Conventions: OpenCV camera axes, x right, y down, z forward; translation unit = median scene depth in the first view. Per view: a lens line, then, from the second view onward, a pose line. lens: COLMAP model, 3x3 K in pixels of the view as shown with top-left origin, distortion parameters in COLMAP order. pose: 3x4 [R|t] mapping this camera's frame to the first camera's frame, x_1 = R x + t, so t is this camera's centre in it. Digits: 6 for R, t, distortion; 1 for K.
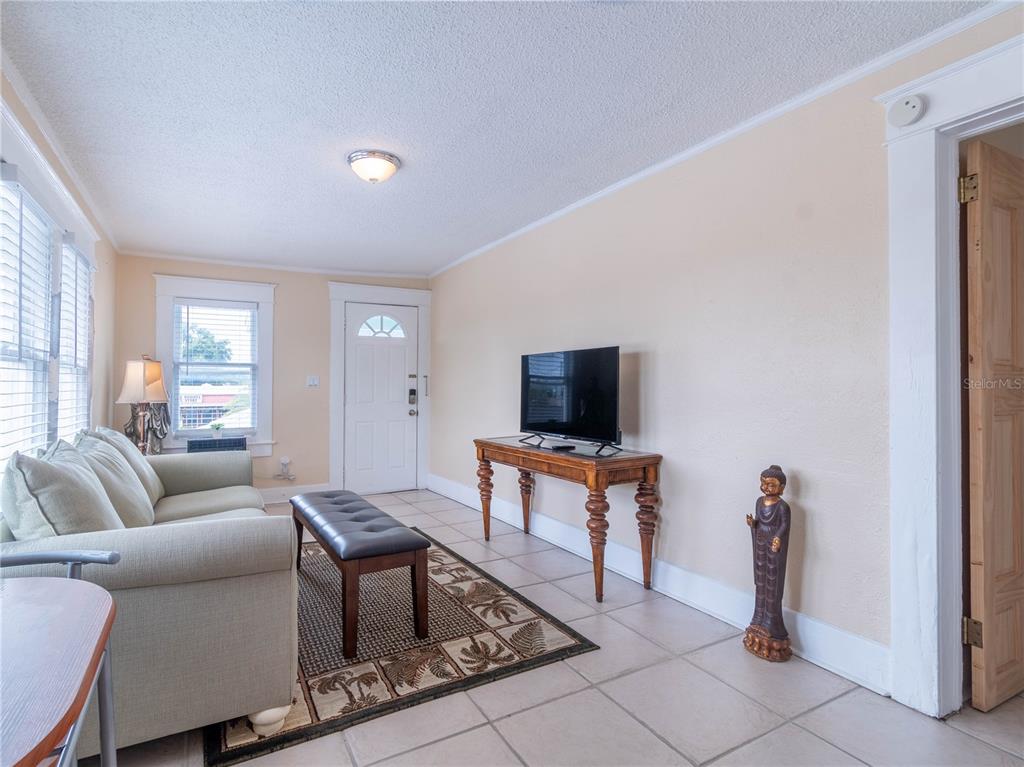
lens RADIAL K [[505.4, 0, 463.2], [0, 505.4, 383.1], [0, 0, 1]] dist [-0.000685, -0.000508]
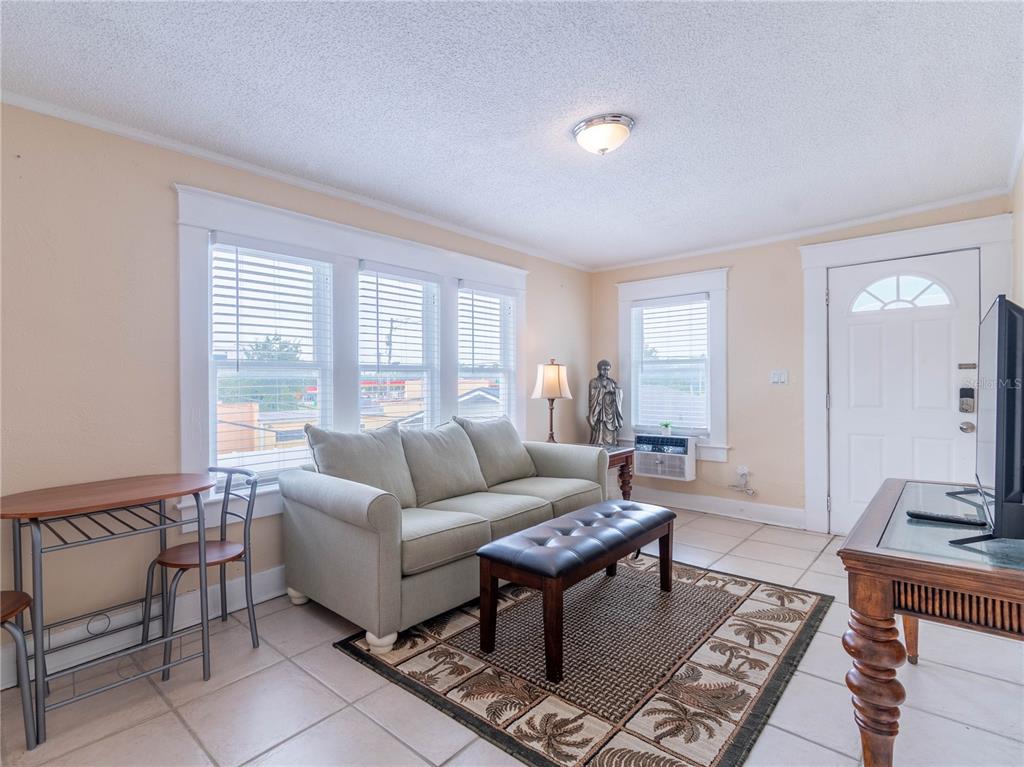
lens RADIAL K [[505.4, 0, 431.5], [0, 505.4, 380.9], [0, 0, 1]] dist [-0.000685, -0.000508]
pose [[0.316981, -0.003826, -0.948424, 0.529847], [0.013135, 0.999914, 0.000356, -0.009574], [0.948341, -0.012570, 0.317004, 0.419160]]
